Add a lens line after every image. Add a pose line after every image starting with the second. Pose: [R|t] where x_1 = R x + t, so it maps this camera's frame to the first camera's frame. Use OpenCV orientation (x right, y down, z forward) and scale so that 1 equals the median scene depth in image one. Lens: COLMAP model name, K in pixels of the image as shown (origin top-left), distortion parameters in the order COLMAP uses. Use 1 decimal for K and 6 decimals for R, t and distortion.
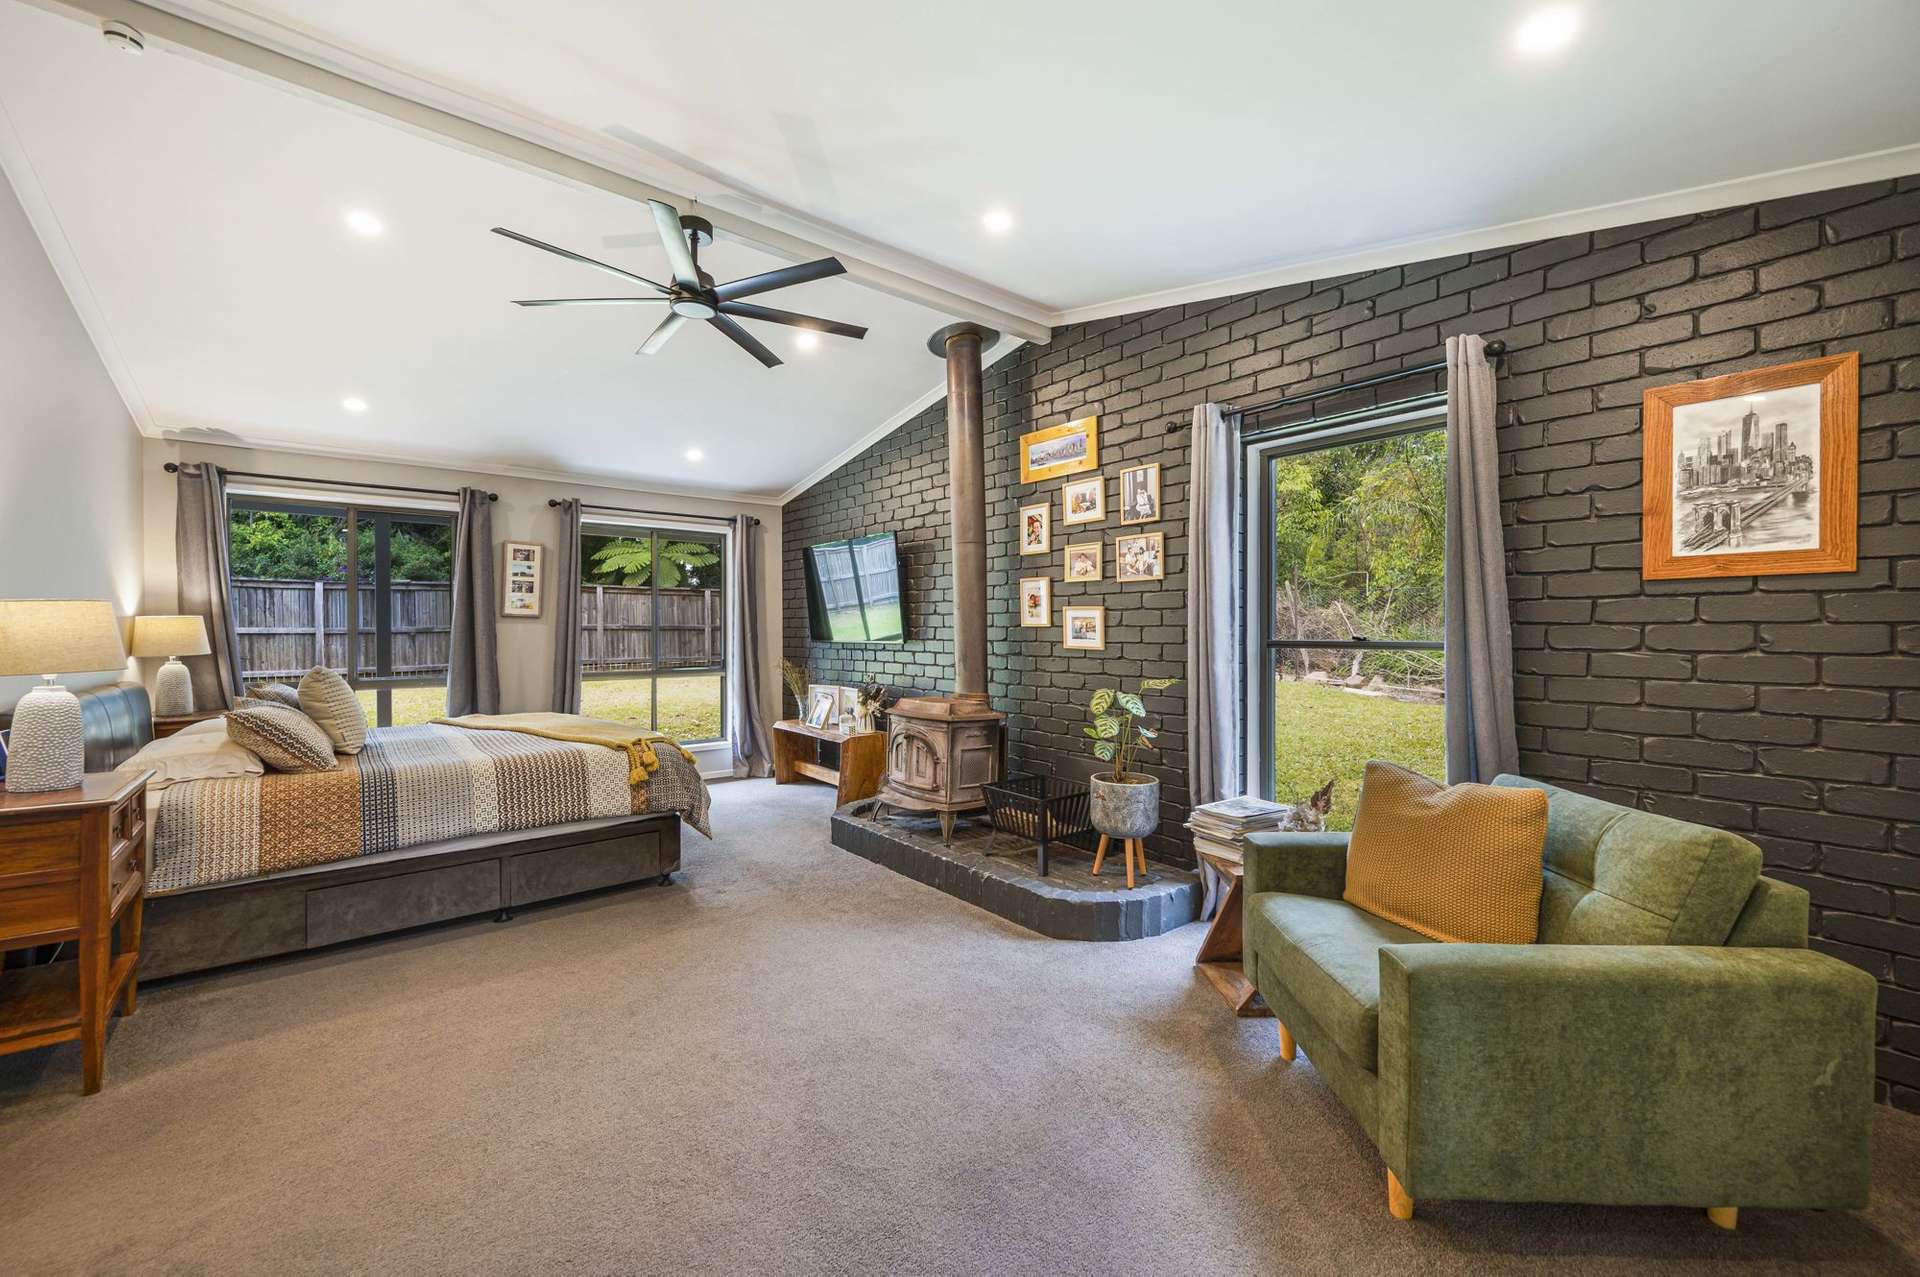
lens RADIAL K [[763.3, 0, 958.3], [0, 763.3, 635.3], [0, 0, 1]] dist [-0.000654, -0.000111]
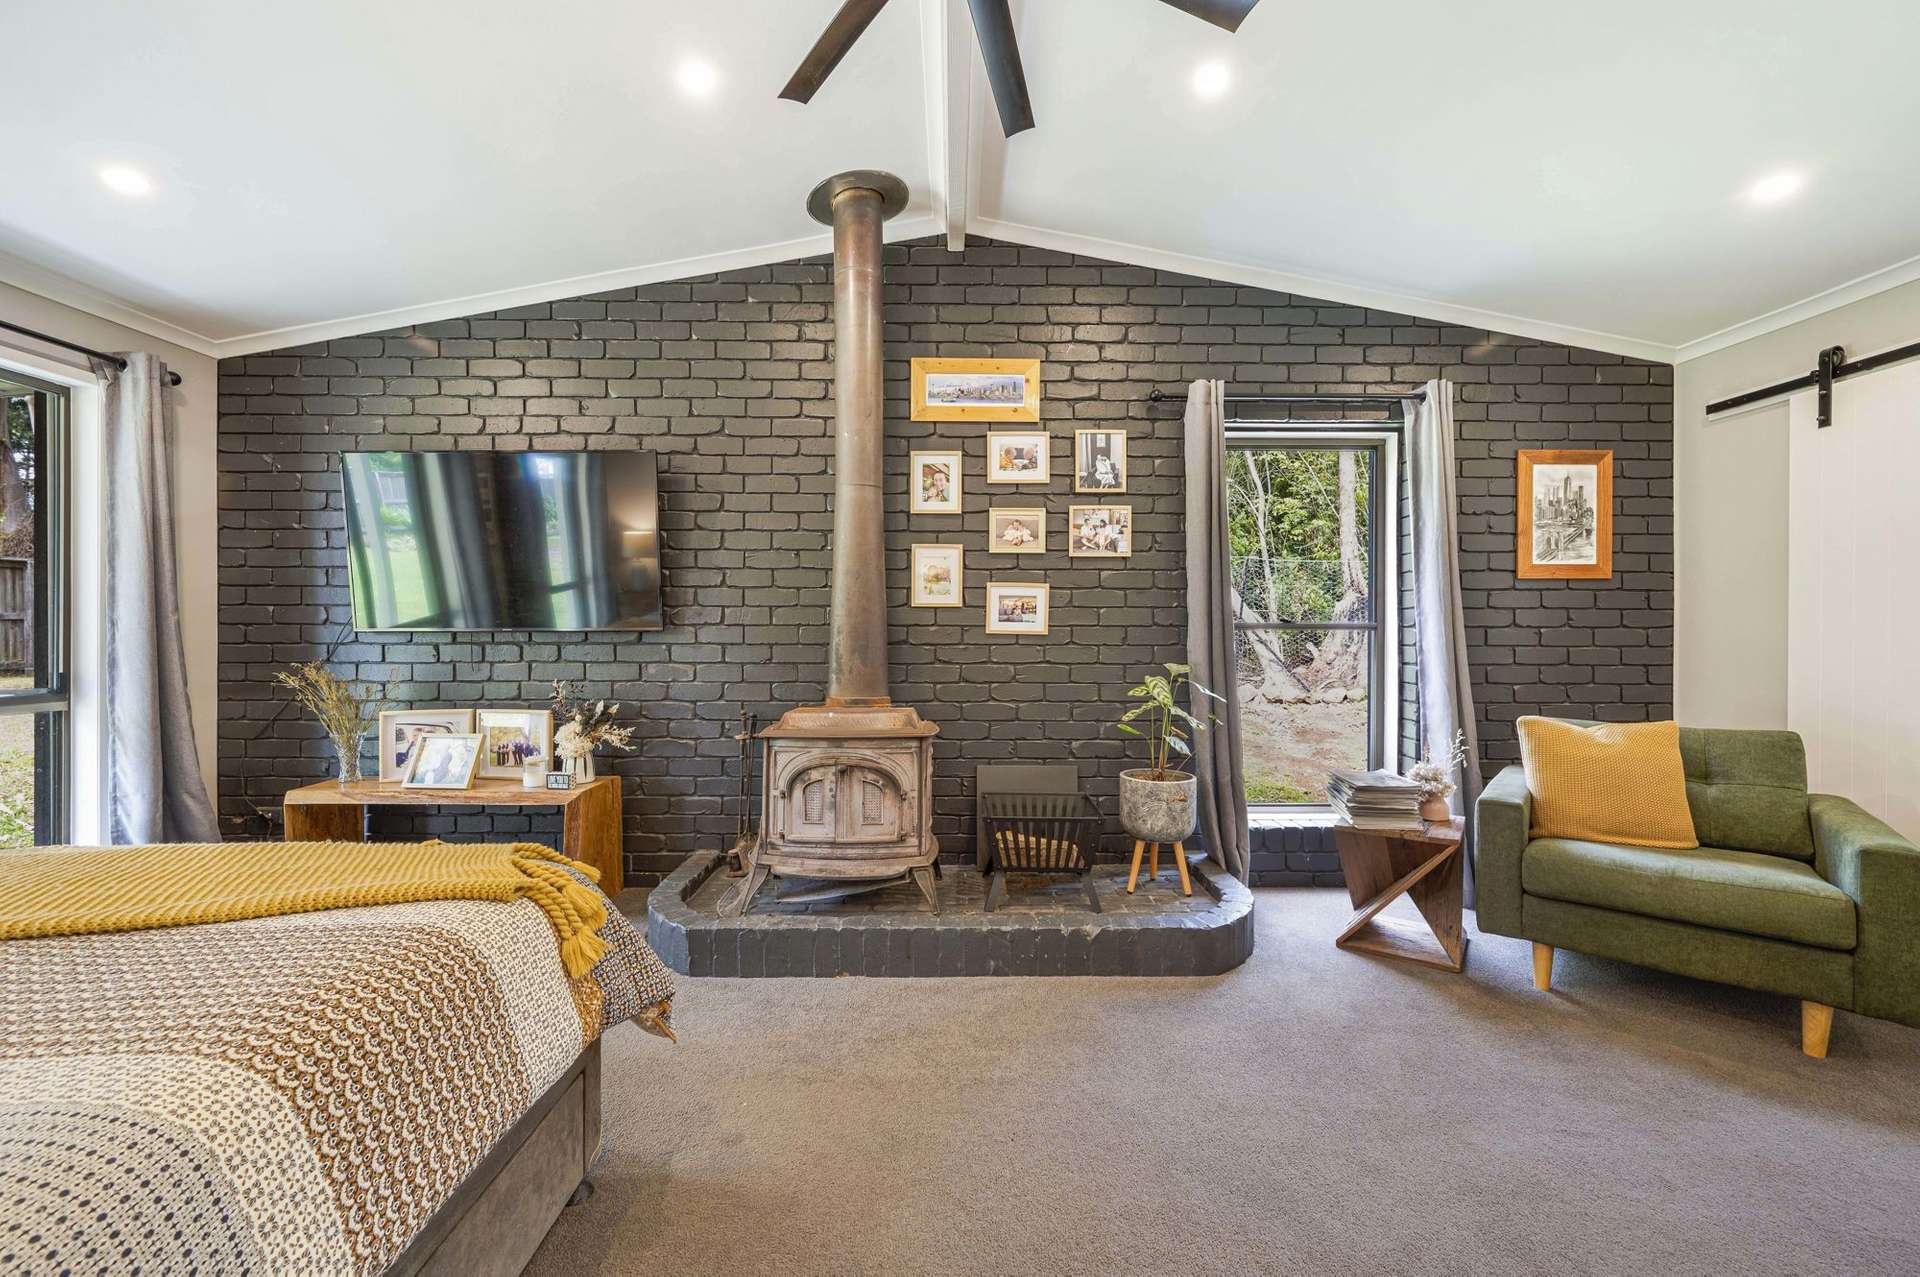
lens RADIAL K [[763.3, 0, 957.2], [0, 763.3, 633.2], [0, 0, 1]] dist [-0.000654, -0.000111]
pose [[0.627431, 0.000294, 0.778672, -0.556035], [0.002156, 0.999995, -0.002114, 0.019922], [-0.778669, 0.003005, 0.627427, 0.553294]]
